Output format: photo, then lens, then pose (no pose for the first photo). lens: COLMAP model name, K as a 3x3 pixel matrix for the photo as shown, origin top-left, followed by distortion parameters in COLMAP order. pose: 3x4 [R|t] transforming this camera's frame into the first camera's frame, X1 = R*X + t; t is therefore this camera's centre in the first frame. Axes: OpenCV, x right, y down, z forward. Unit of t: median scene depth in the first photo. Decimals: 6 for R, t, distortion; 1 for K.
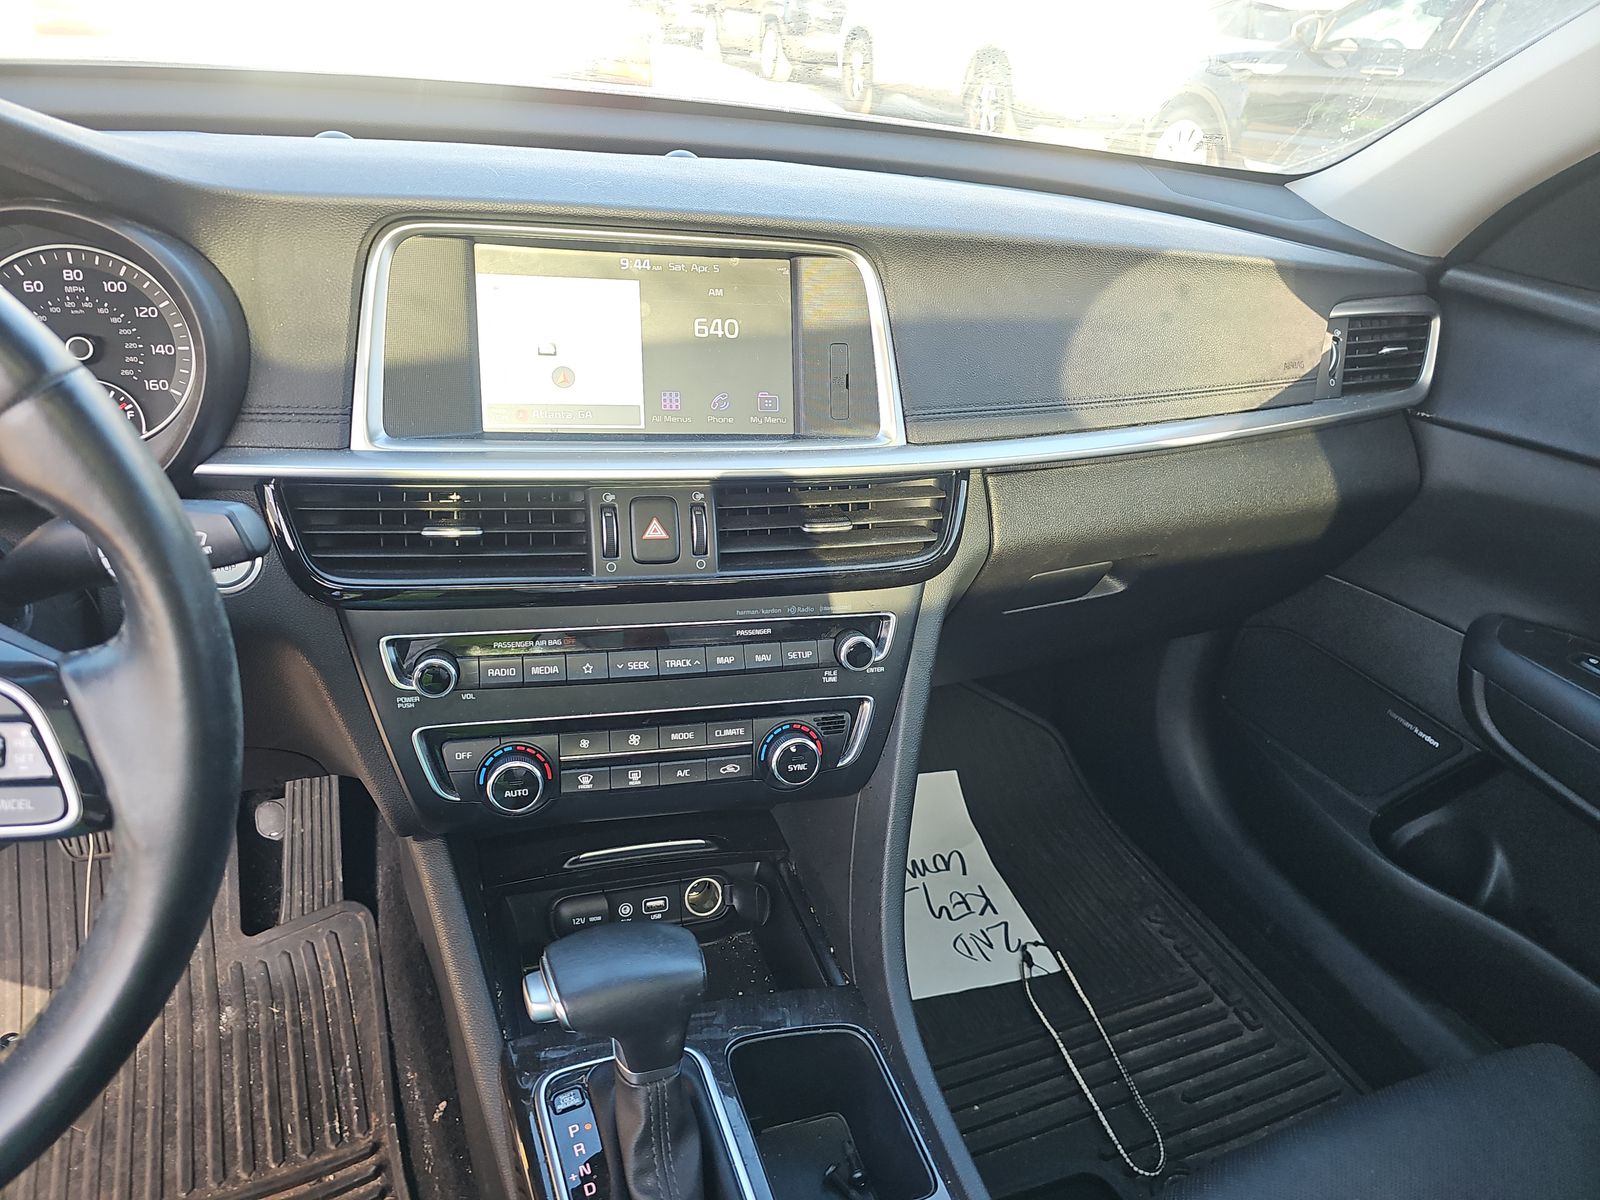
lens RADIAL K [[1045.0, 0, 809.4], [0, 1045.0, 599.6], [0, 0, 1]] dist [0.012051, -0.014682]
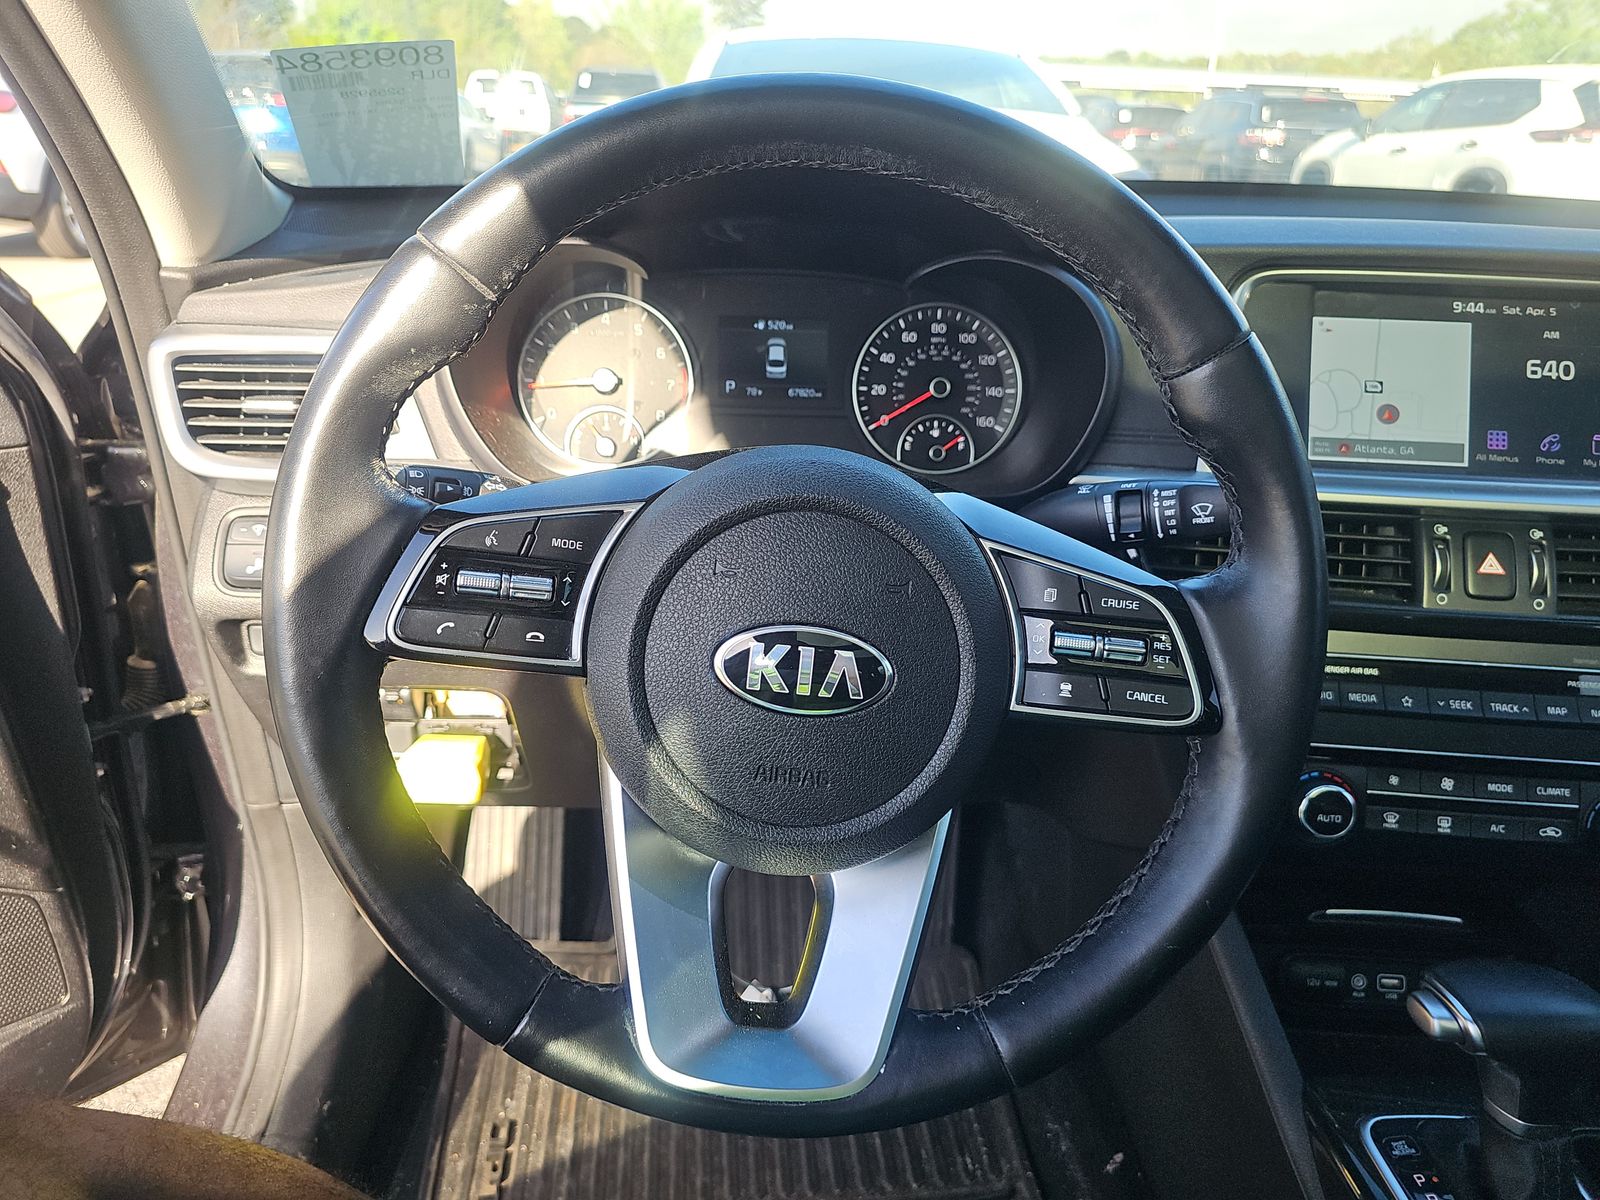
lens RADIAL K [[1045.0, 0, 792.2], [0, 1045.0, 605.5], [0, 0, 1]] dist [0.012051, -0.014682]
pose [[0.937502, 0.062524, -0.342318, -0.414112], [-0.109486, 0.986765, -0.119616, 0.154685], [0.330308, 0.149619, 0.931939, -0.111319]]
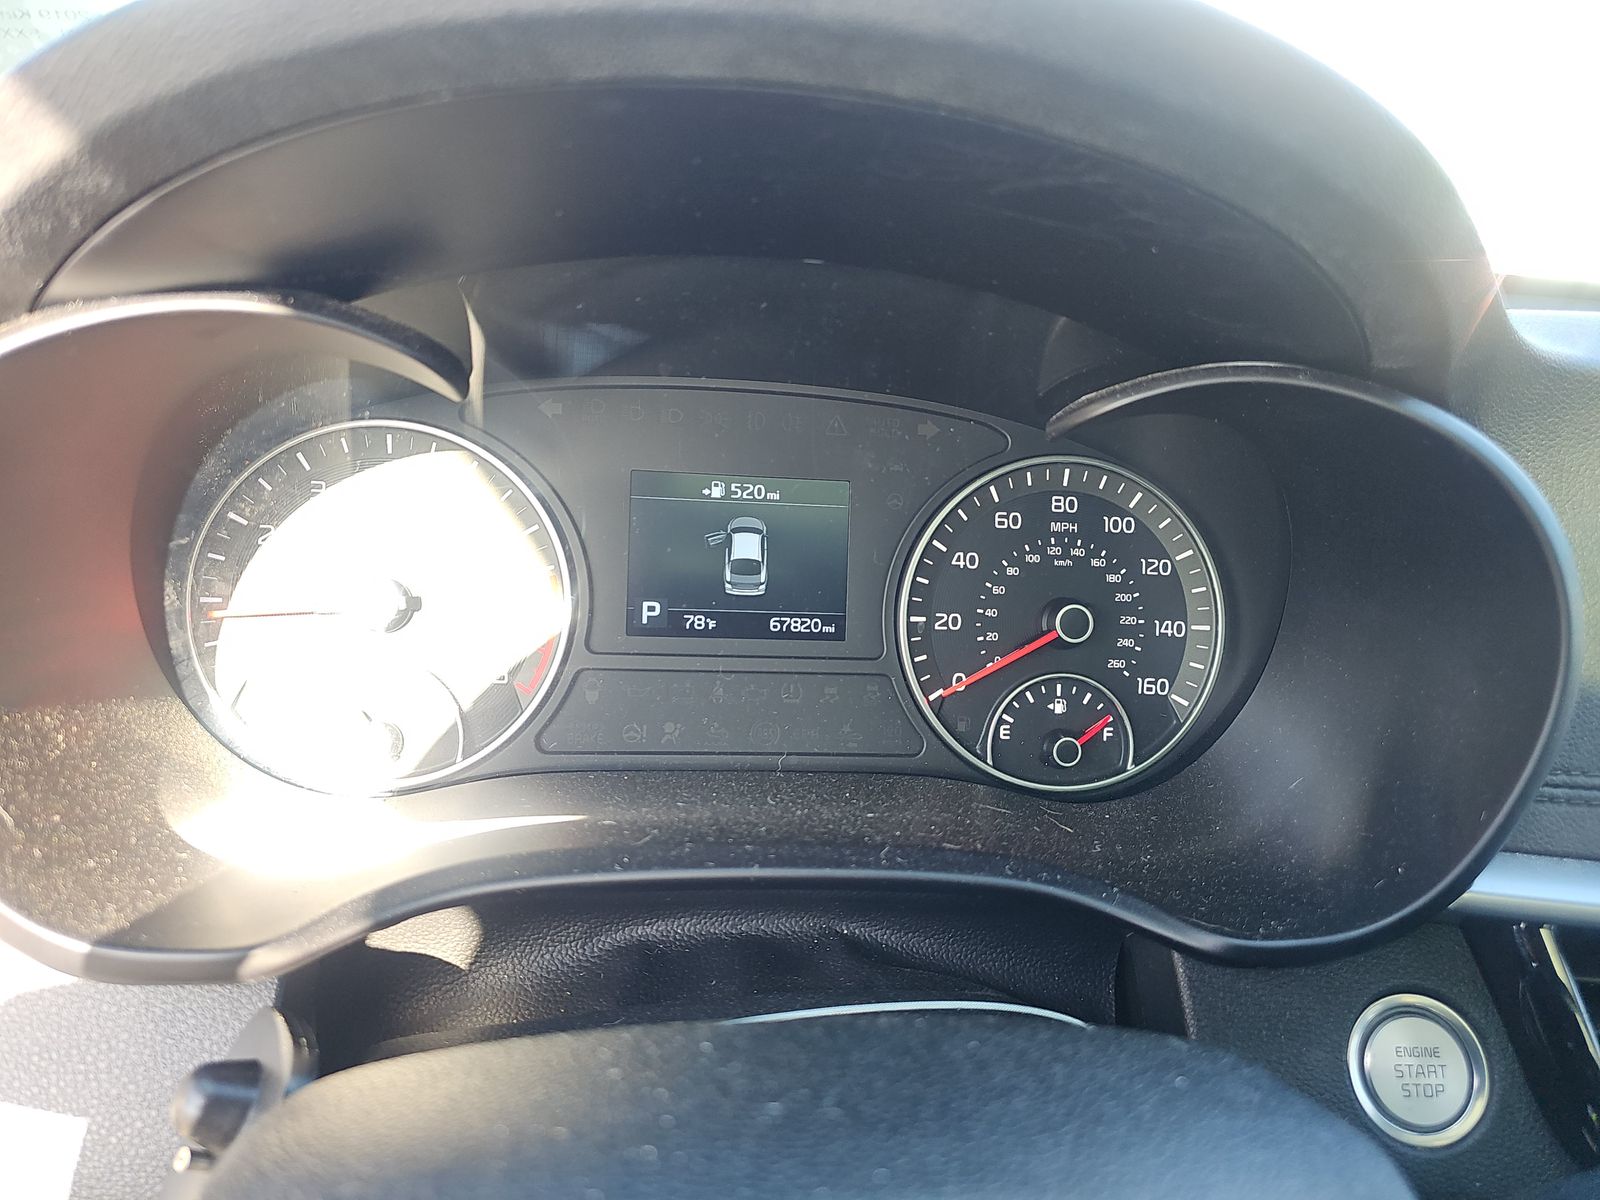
lens RADIAL K [[1045.0, 0, 804.2], [0, 1045.0, 599.5], [0, 0, 1]] dist [0.012051, -0.014682]
pose [[0.963684, 0.046466, -0.262973, -0.657132], [-0.105605, 0.970785, -0.215464, -0.104402], [0.245279, 0.235410, 0.940436, 0.385688]]
